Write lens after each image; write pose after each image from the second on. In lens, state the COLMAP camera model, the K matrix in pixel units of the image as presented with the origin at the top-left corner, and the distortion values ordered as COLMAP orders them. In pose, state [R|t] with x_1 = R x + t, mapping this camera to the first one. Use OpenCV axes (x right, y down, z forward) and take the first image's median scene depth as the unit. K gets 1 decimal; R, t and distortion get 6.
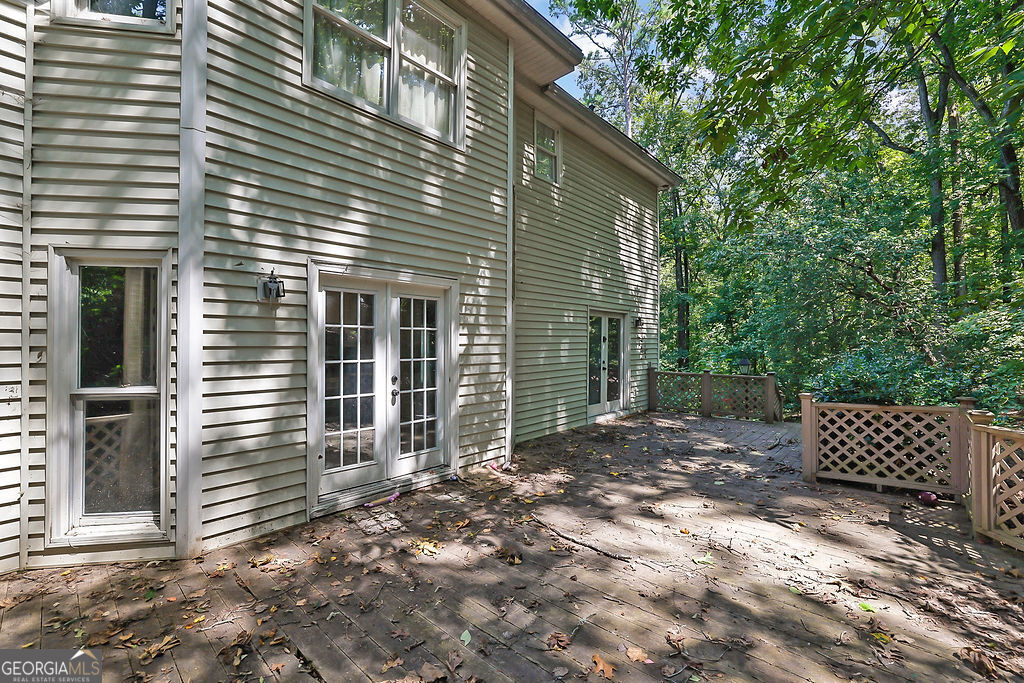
lens RADIAL K [[458.8, 0, 515.1], [0, 458.8, 335.8], [0, 0, 1]] dist [-0.024419, 0.009021]
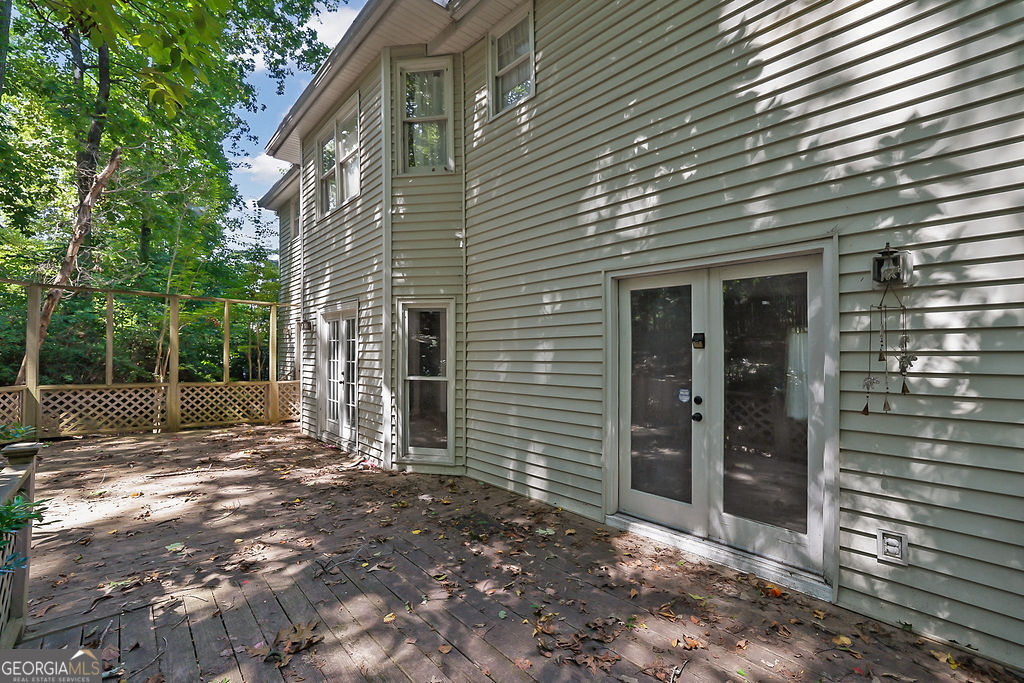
lens RADIAL K [[458.8, 0, 510.7], [0, 458.8, 341.3], [0, 0, 1]] dist [-0.024419, 0.009021]
pose [[-0.148446, -0.038030, -0.988189, 1.048327], [-0.000823, 0.999265, -0.038333, 0.040360], [0.988920, -0.004877, -0.148368, 1.585124]]
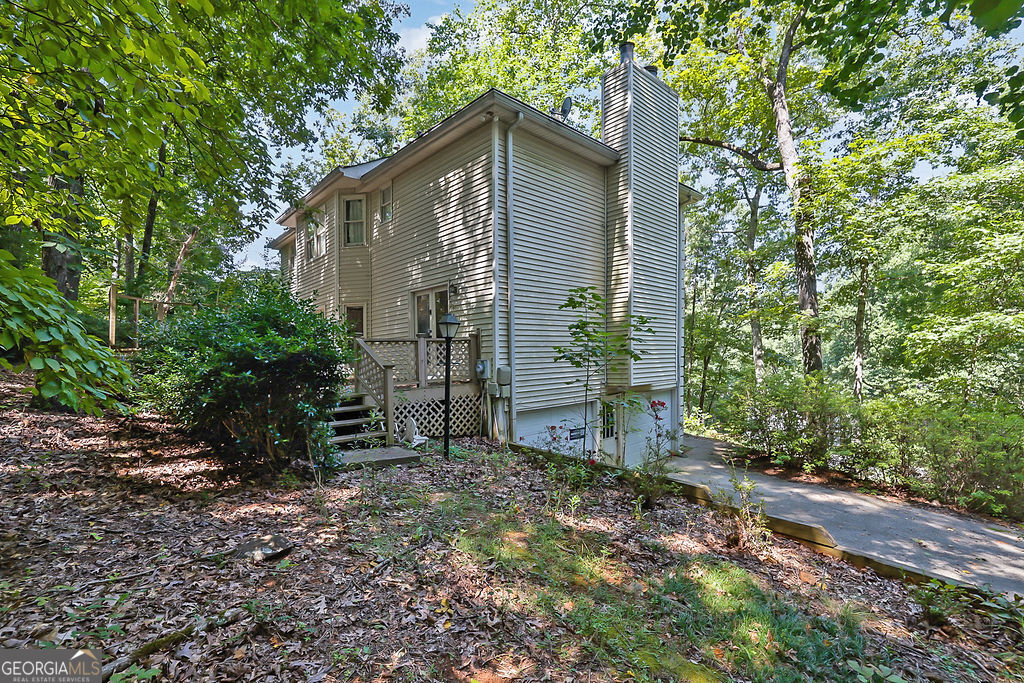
lens RADIAL K [[458.8, 0, 509.4], [0, 458.8, 338.4], [0, 0, 1]] dist [-0.024419, 0.009021]
pose [[-0.129523, -0.067069, -0.989306, 2.336574], [0.014387, 0.997478, -0.069507, 0.280721], [0.991472, -0.023236, -0.128231, 2.376237]]
